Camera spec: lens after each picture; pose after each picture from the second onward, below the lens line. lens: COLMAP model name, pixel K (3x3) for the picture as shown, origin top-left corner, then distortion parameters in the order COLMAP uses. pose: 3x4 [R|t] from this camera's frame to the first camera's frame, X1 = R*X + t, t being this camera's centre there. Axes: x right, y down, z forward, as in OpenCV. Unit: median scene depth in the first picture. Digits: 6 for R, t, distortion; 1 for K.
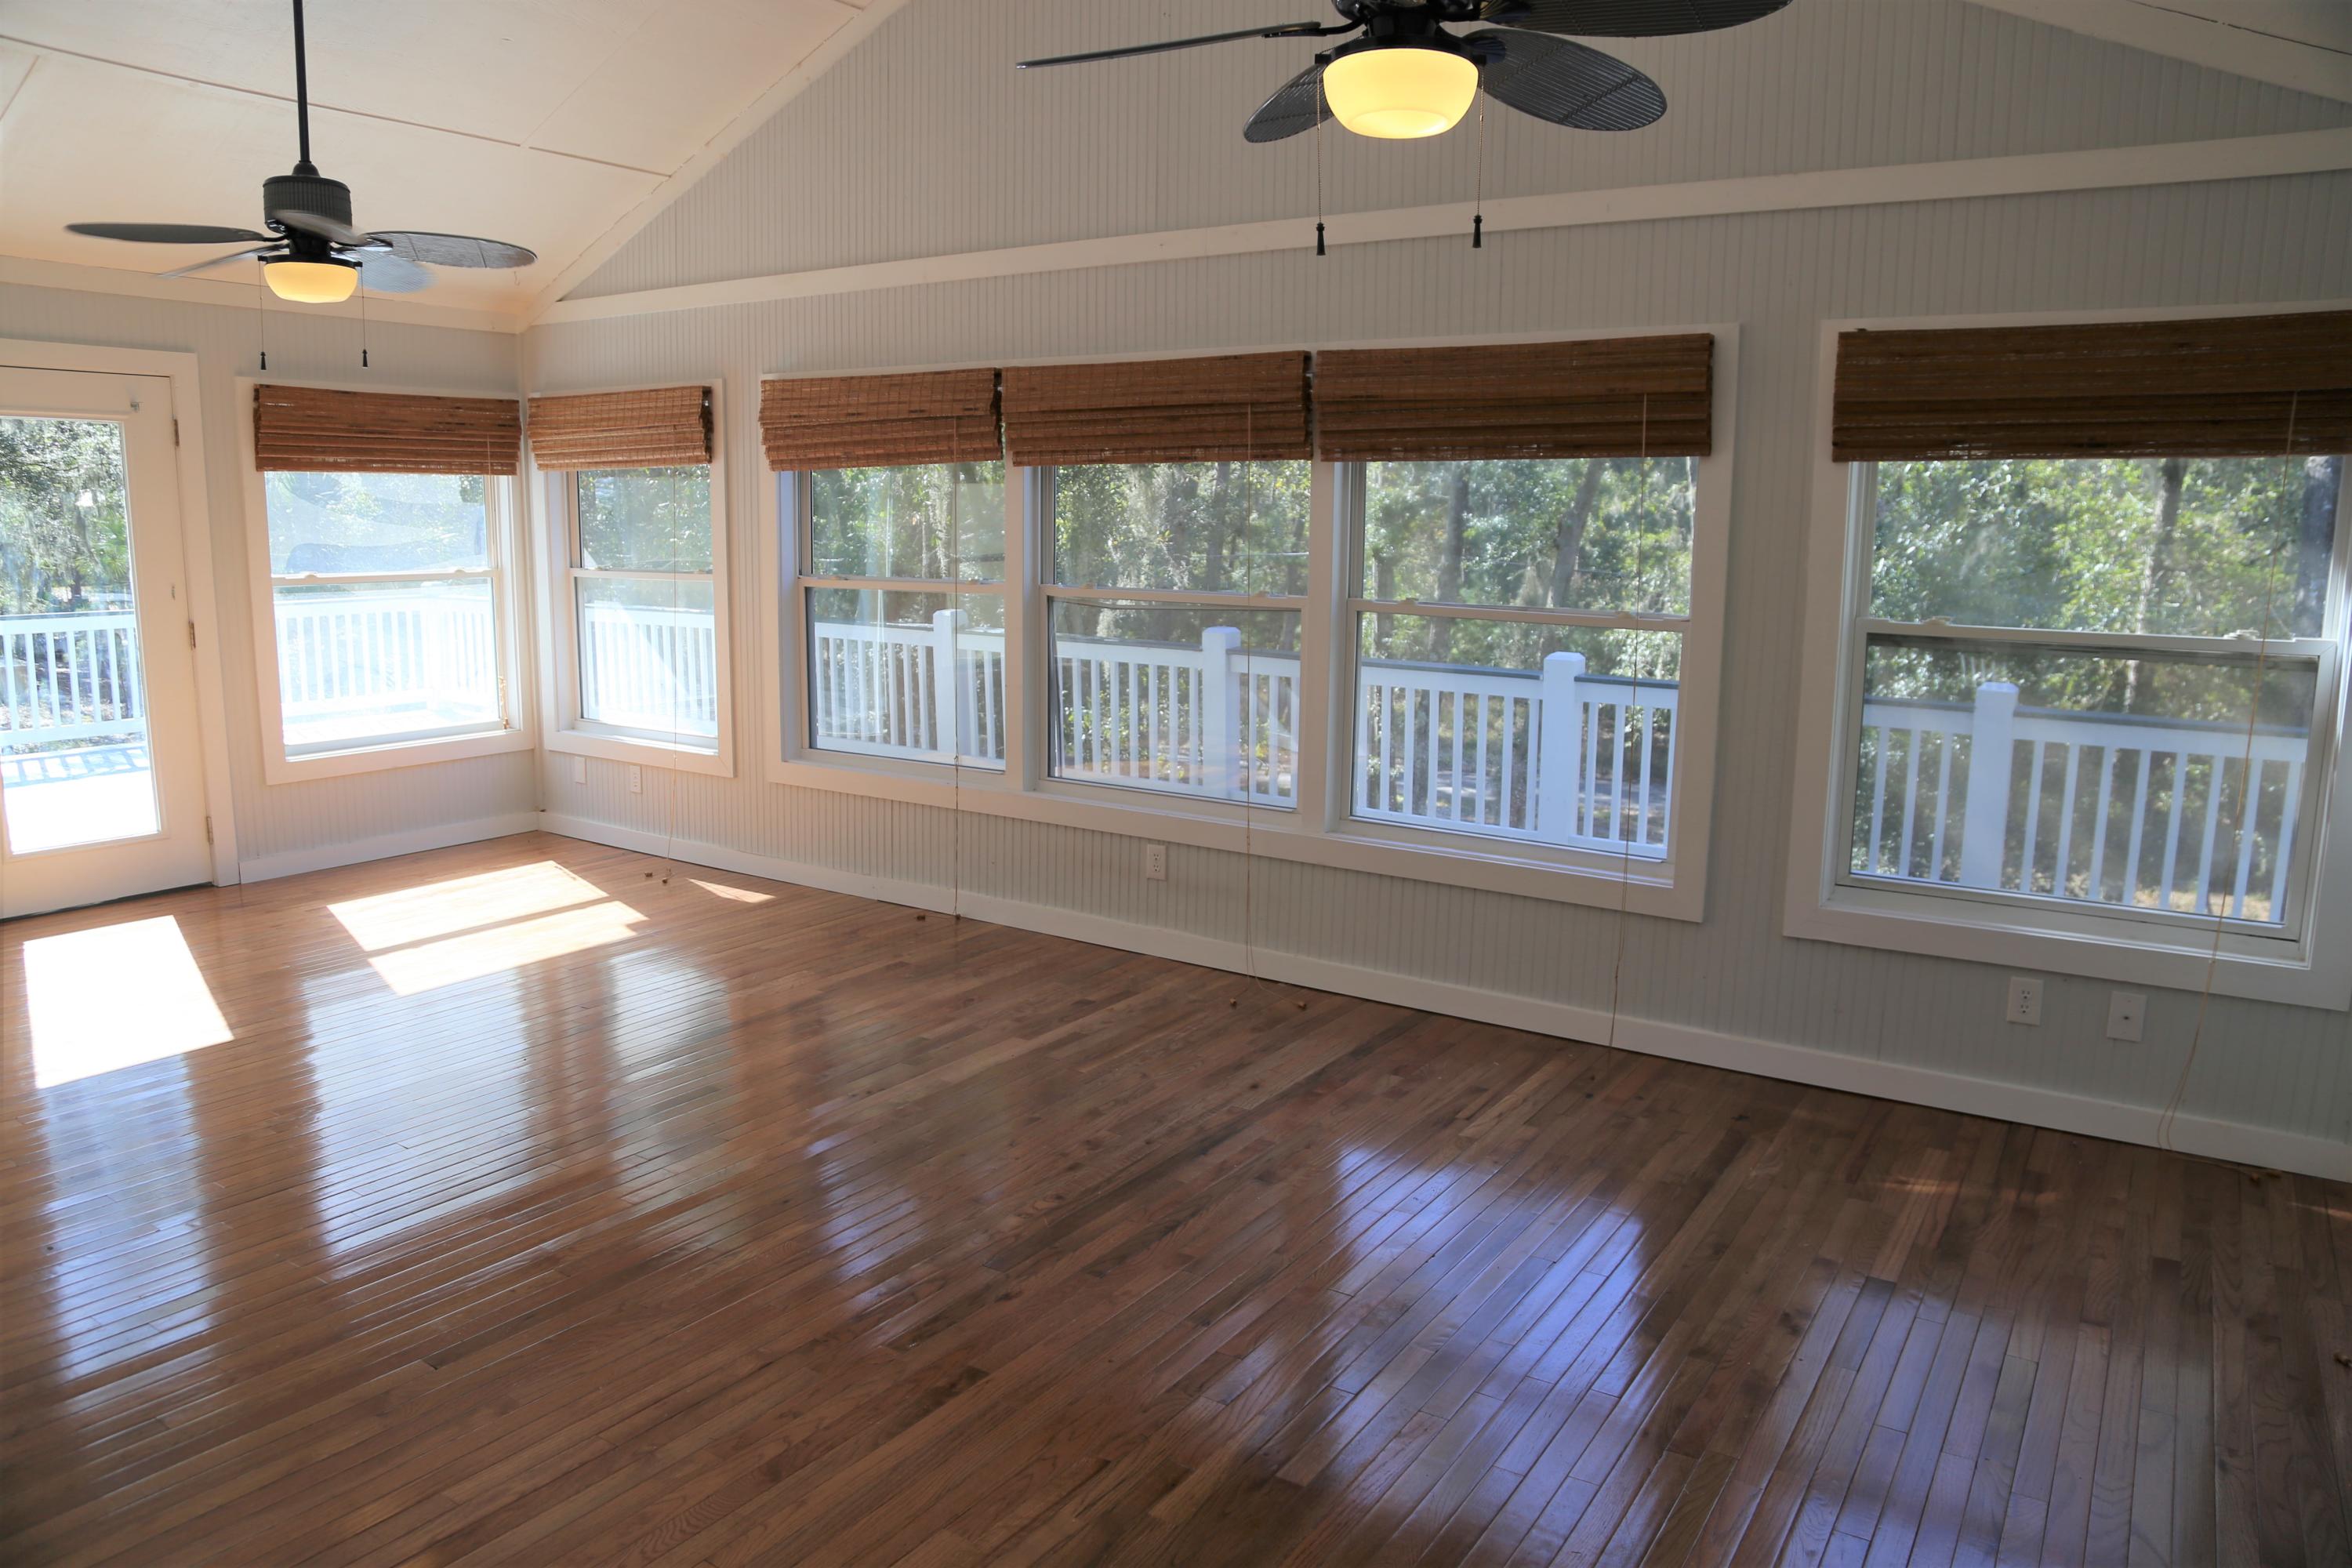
lens RADIAL K [[1582.5, 0, 1171.5], [0, 1582.5, 786.1], [0, 0, 1]] dist [-0.120940, 0.062413]
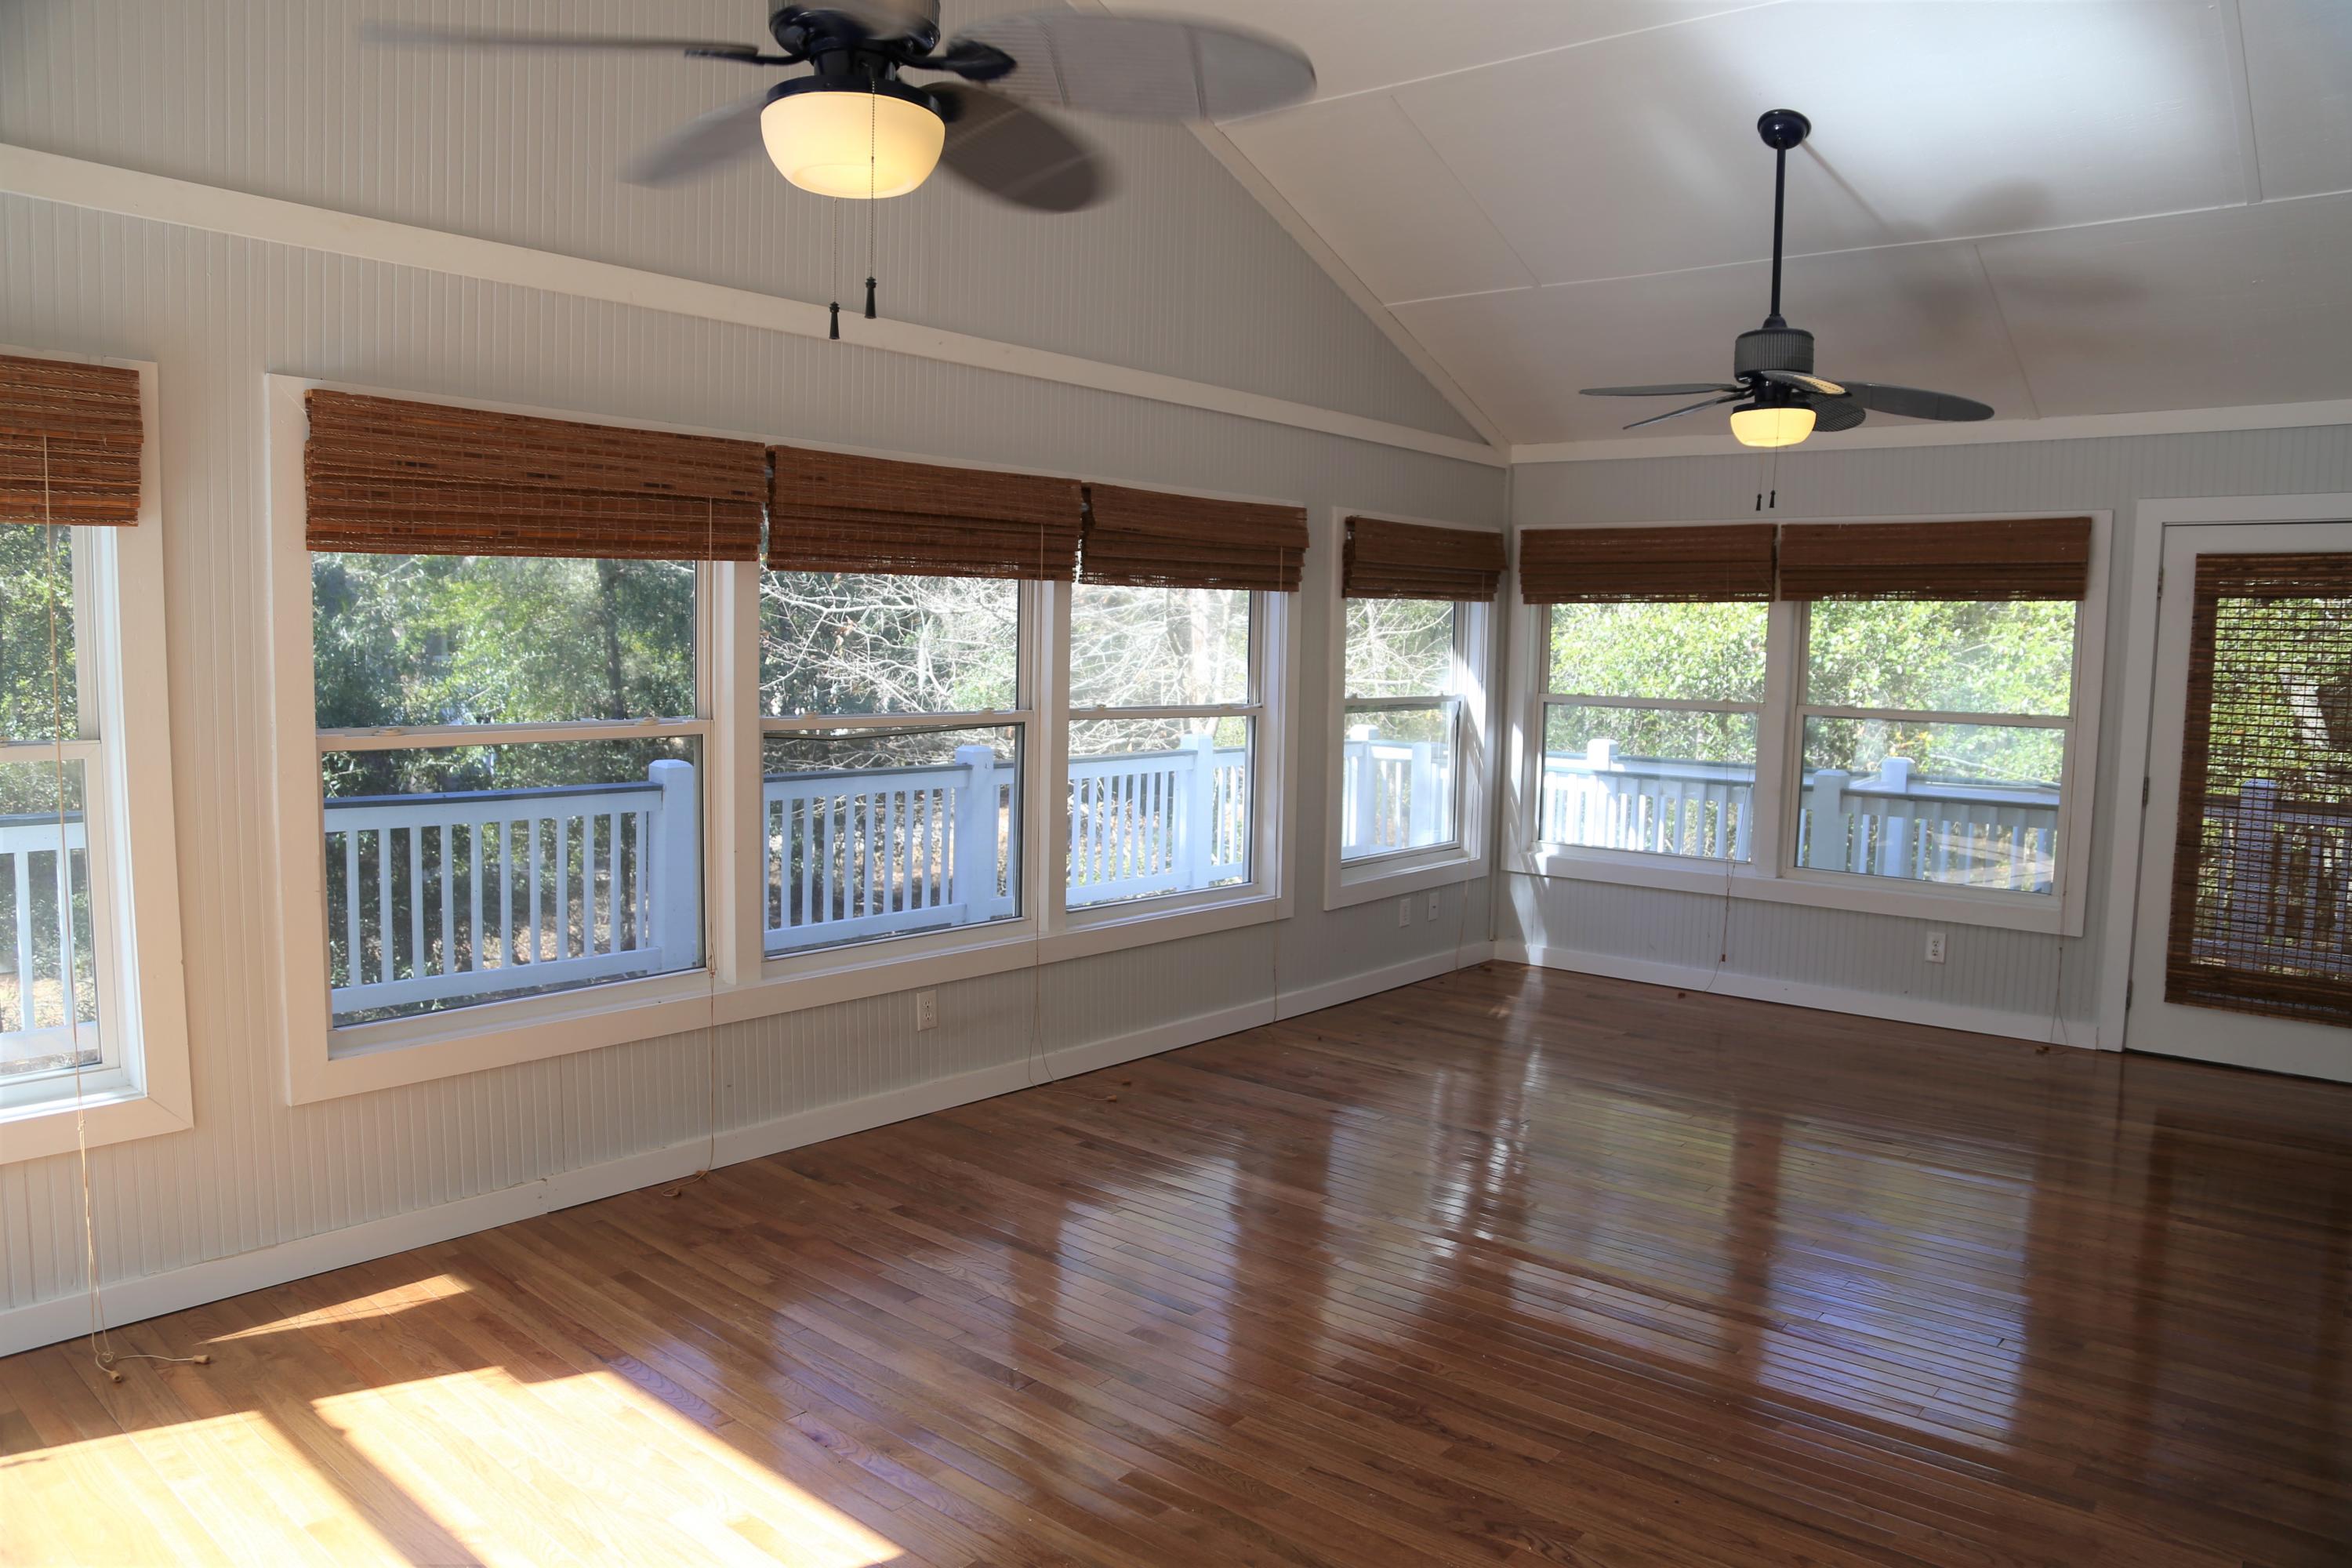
lens RADIAL K [[1582.5, 0, 1170.4], [0, 1582.5, 784.1], [0, 0, 1]] dist [-0.120940, 0.062413]
pose [[0.127401, -0.096954, 0.987101, -0.935085], [0.153047, 0.985213, 0.077015, -0.137679], [-0.979972, 0.141261, 0.140355, 0.768318]]
